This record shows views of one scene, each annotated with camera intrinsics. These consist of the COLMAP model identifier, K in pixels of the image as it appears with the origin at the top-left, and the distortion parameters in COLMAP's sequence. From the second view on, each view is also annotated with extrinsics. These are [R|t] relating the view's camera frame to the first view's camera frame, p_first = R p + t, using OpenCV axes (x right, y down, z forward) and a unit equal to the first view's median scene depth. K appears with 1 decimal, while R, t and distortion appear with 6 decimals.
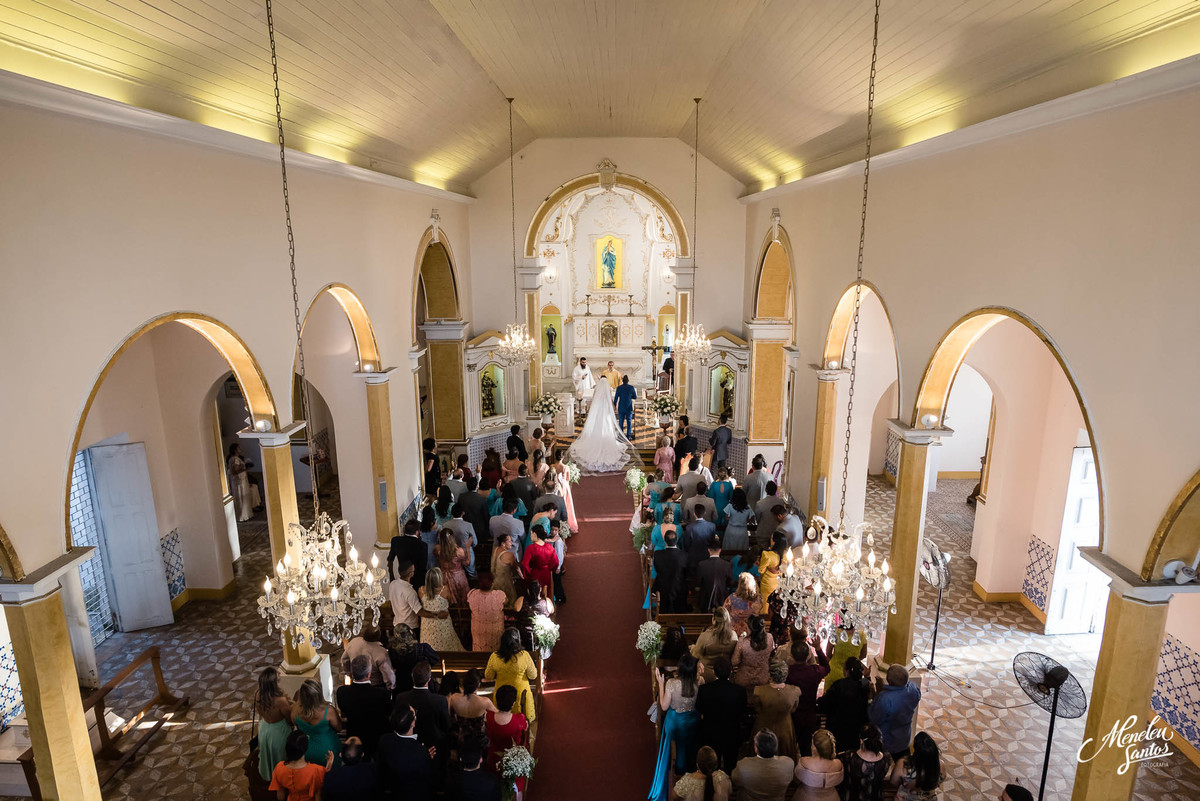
lens RADIAL K [[689.7, 0, 600.0], [0, 689.7, 400.5], [0, 0, 1]] dist [-0.046053, 0.000822]
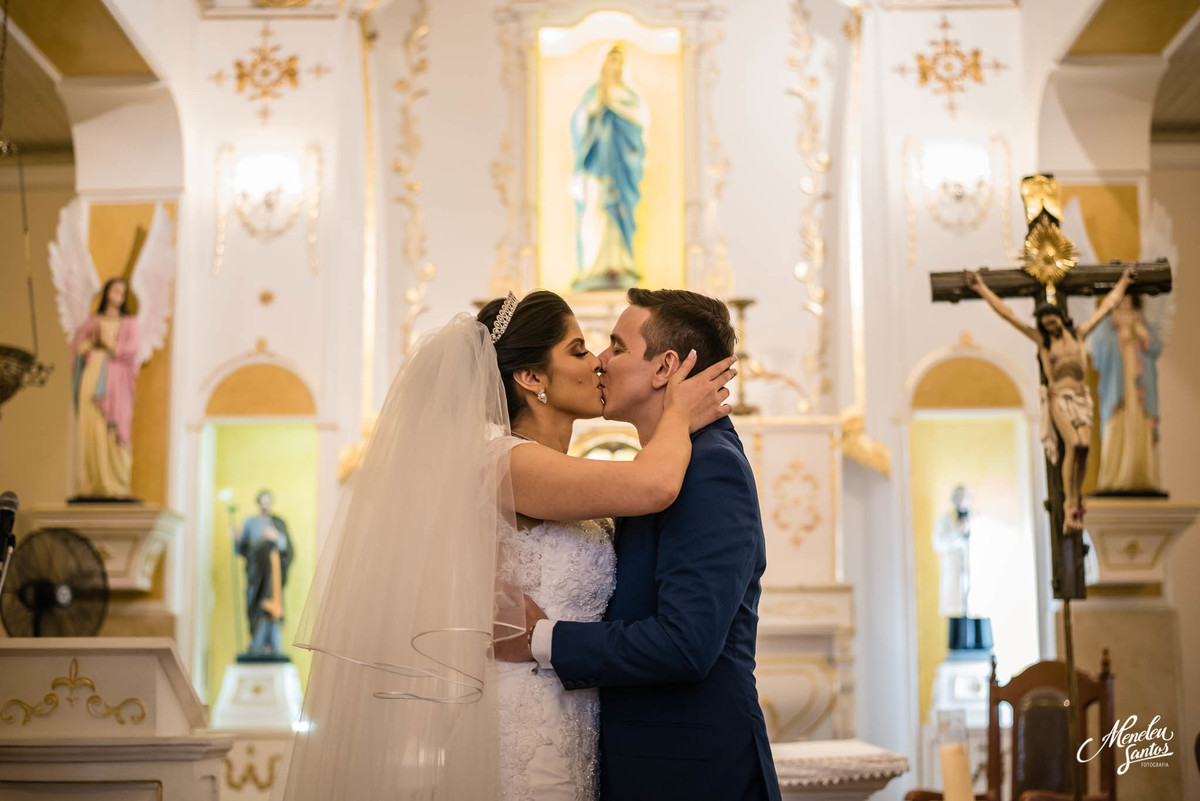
lens RADIAL K [[1729.8, 0, 600.0], [0, 1729.8, 400.5], [0, 0, 1]] dist [-0.113364, 0.094370]
pose [[0.999942, 0.002697, 0.010386, 0.006032], [0.001598, 0.919670, -0.392689, 0.034885], [-0.010611, 0.392683, 0.919613, 0.623383]]
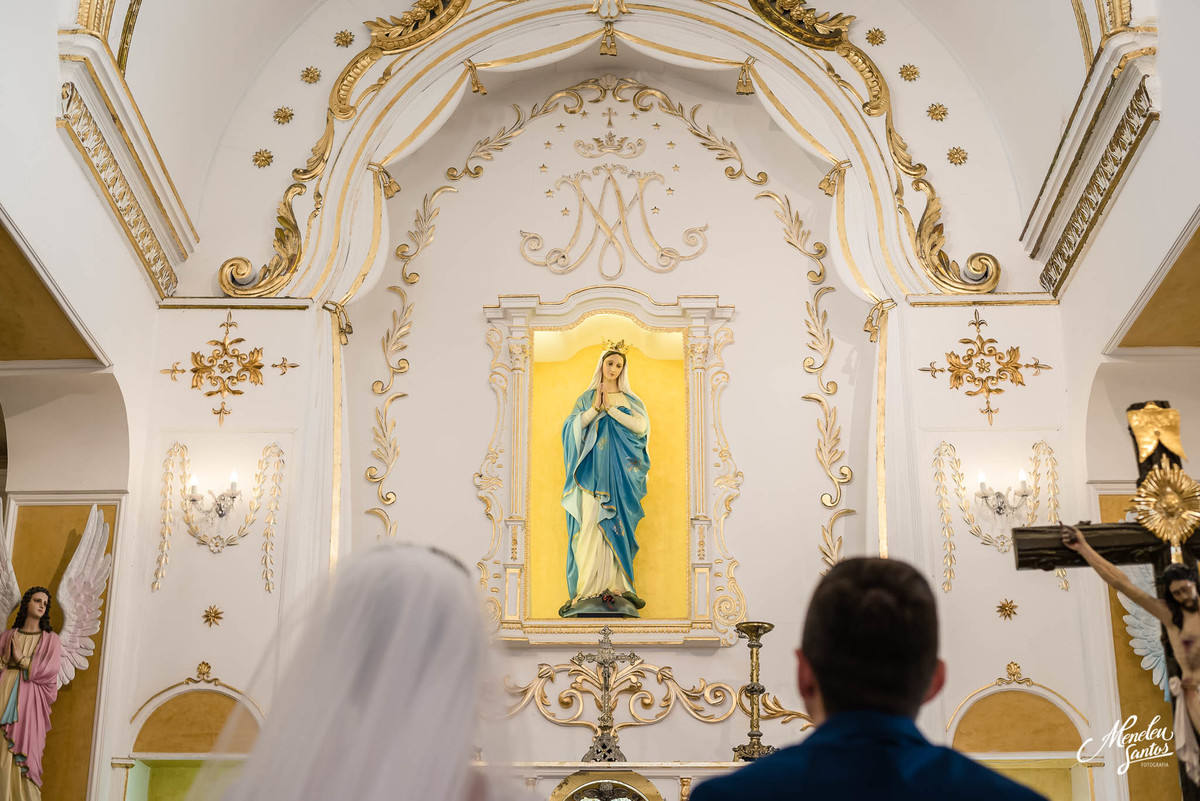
lens RADIAL K [[1729.8, 0, 600.0], [0, 1729.8, 400.5], [0, 0, 1]] dist [-0.113364, 0.094370]
pose [[0.999884, 0.014404, 0.004871, 0.009489], [-0.008946, 0.816321, -0.577529, 0.019833], [-0.012295, 0.577419, 0.816356, 0.675632]]
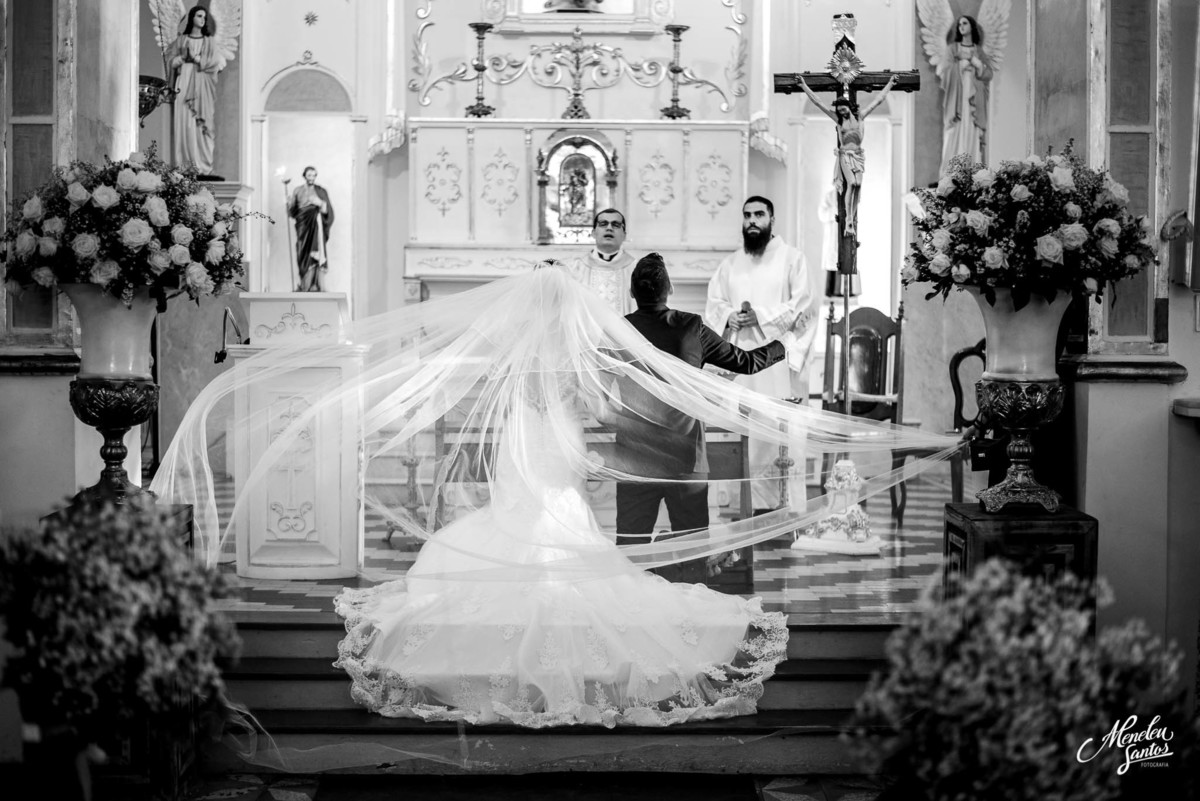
lens RADIAL K [[1729.8, 0, 600.0], [0, 1729.8, 400.5], [0, 0, 1]] dist [-0.113364, 0.094370]
pose [[0.999252, 0.013407, 0.036271, 0.001871], [-0.006293, 0.981848, -0.189565, 0.068560], [-0.038154, 0.189195, 0.981198, 0.482522]]
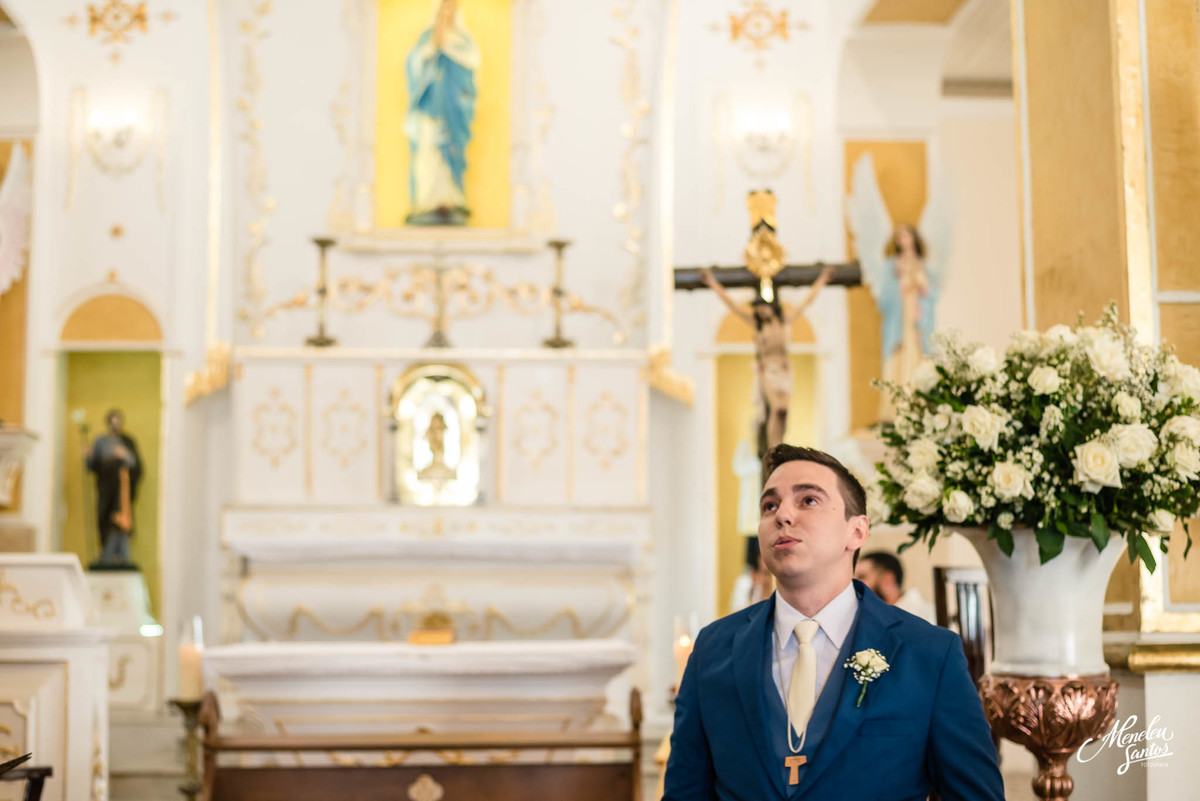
lens RADIAL K [[1875.3, 0, 569.1], [0, 1875.3, 402.6], [0, 0, 1]] dist [-0.123793, 0.051891]
pose [[0.997387, 0.014519, 0.070775, 0.013165], [0.010140, 0.941773, -0.336096, 0.053597], [-0.071534, 0.335935, 0.939165, 0.548699]]
